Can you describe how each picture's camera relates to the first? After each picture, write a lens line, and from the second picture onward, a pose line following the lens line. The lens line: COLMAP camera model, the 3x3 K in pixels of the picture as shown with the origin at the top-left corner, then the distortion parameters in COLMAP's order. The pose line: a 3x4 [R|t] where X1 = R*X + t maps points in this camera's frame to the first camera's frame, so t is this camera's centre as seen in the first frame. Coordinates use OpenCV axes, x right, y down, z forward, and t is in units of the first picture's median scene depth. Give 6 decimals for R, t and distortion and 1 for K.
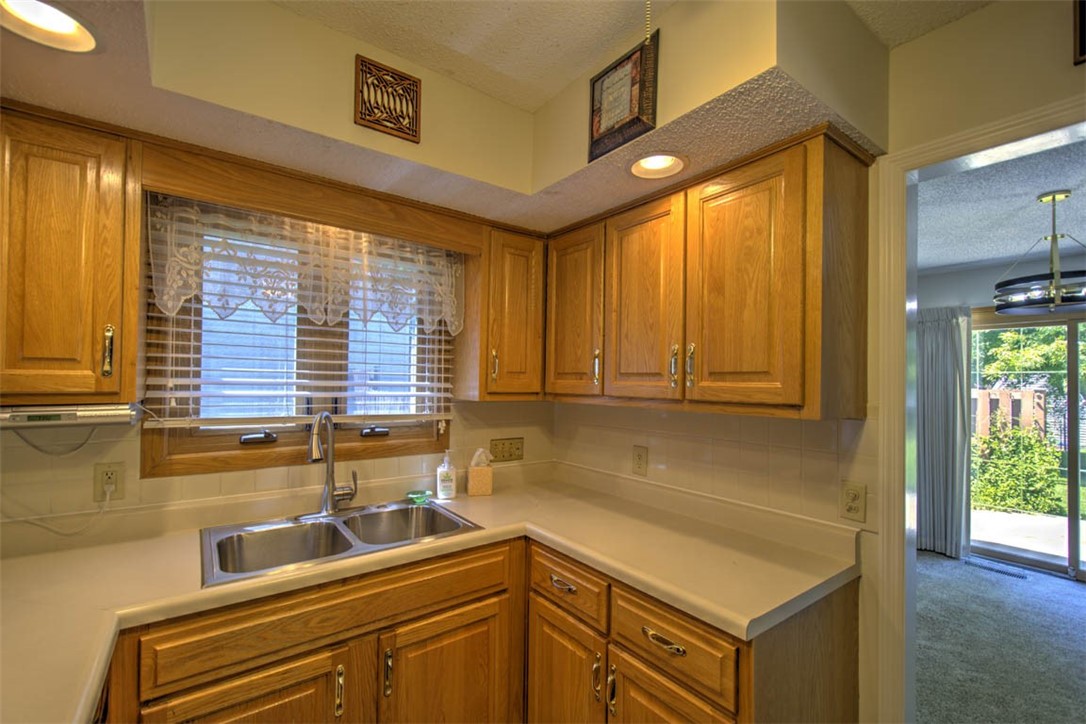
lens RADIAL K [[468.3, 0, 540.4], [0, 468.3, 372.9], [0, 0, 1]] dist [-0.000991, -0.000370]
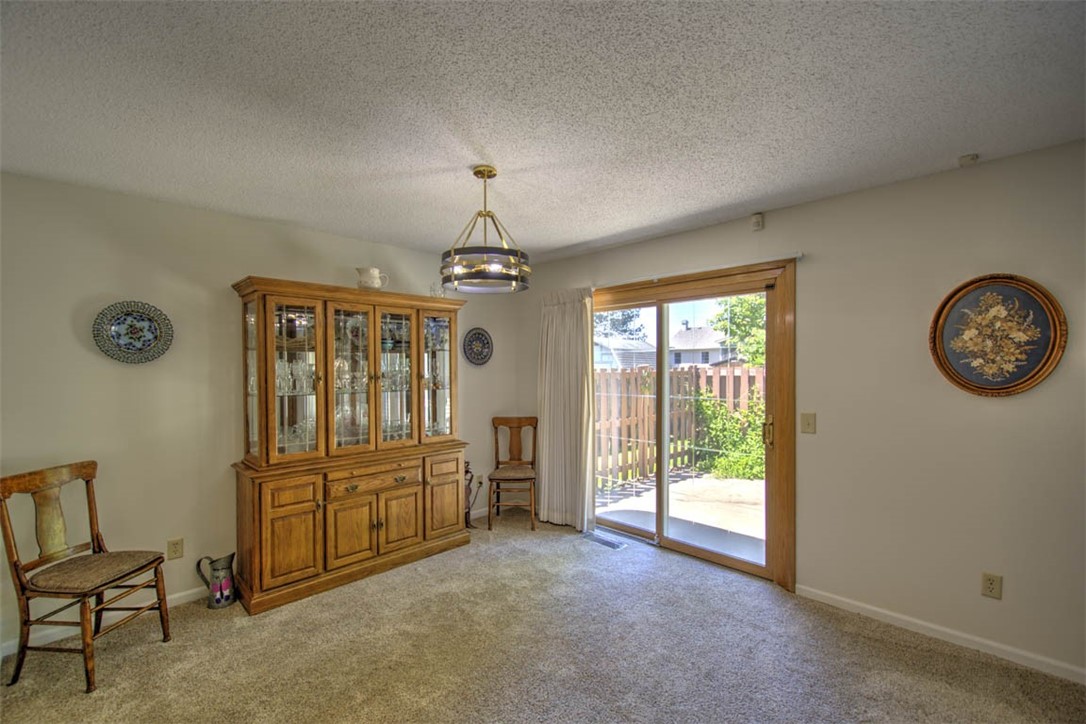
lens RADIAL K [[468.3, 0, 540.4], [0, 468.3, 372.9], [0, 0, 1]] dist [-0.000991, -0.000370]
pose [[0.989712, -0.028522, 0.140200, 0.738406], [0.024734, 0.999282, 0.028686, 0.013886], [-0.140918, -0.024924, 0.989708, -0.001432]]
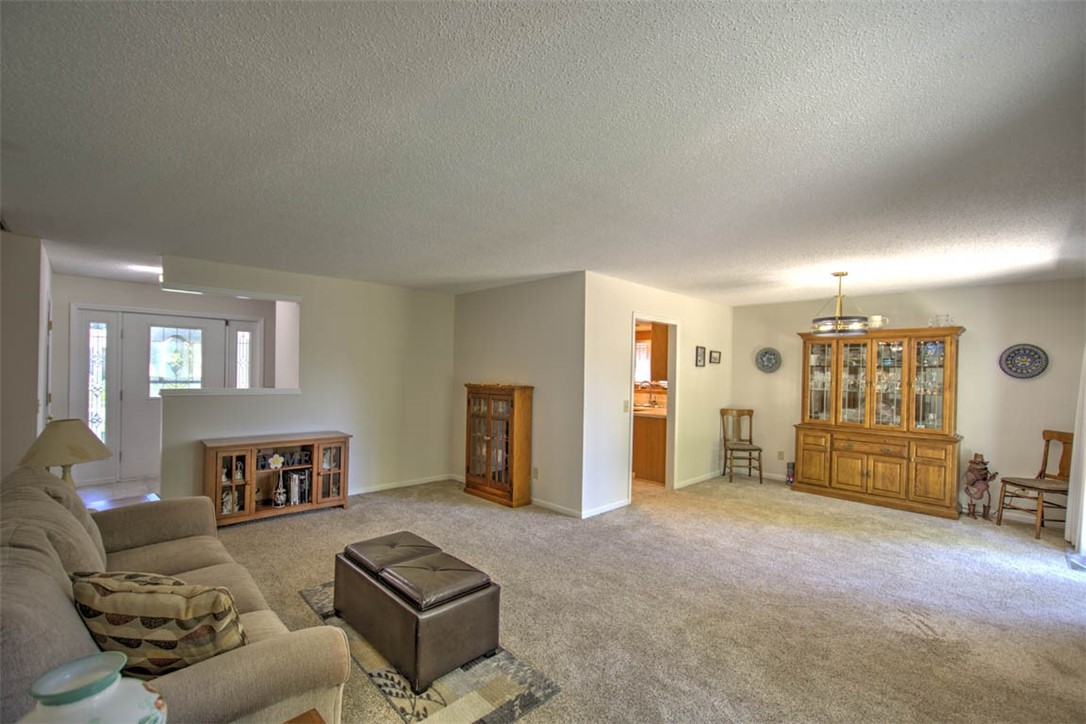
lens RADIAL K [[468.3, 0, 540.4], [0, 468.3, 372.9], [0, 0, 1]] dist [-0.000991, -0.000370]
pose [[0.124444, -0.011557, -0.992159, 1.918117], [-0.003213, 0.999922, -0.012050, 0.029563], [0.992221, 0.004688, 0.124397, -0.279897]]
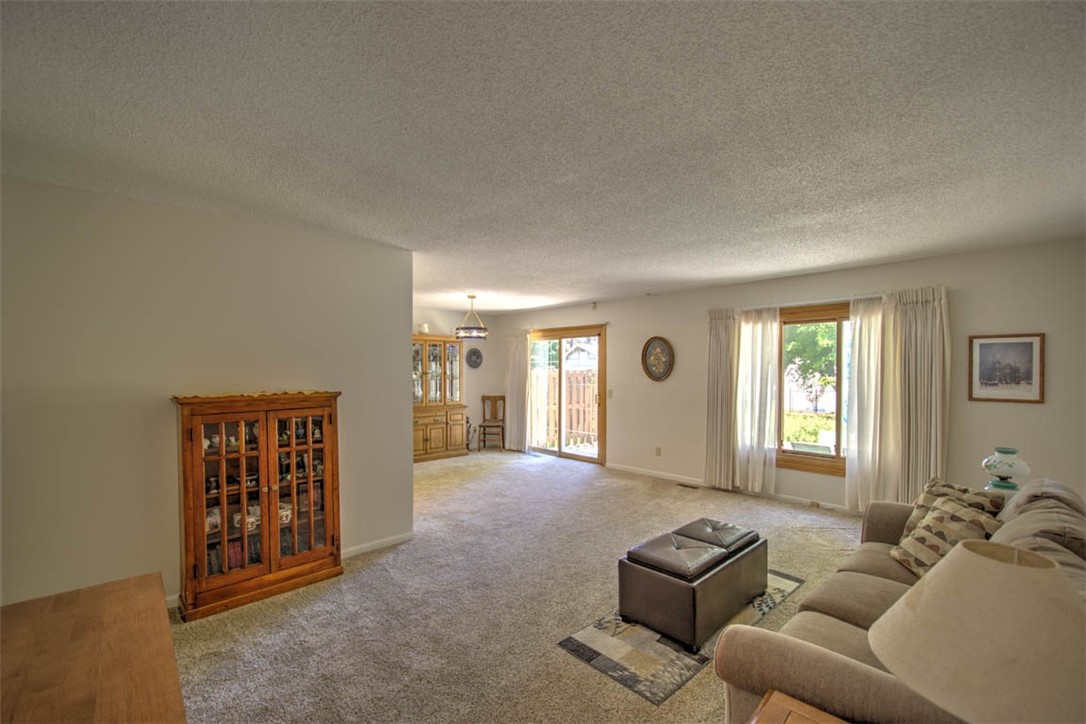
lens RADIAL K [[468.3, 0, 540.4], [0, 468.3, 372.9], [0, 0, 1]] dist [-0.000991, -0.000370]
pose [[0.993049, -0.020728, 0.115865, 0.807641], [0.018113, 0.999558, 0.023573, 0.000122], [-0.116302, -0.021311, 0.992985, -1.151777]]
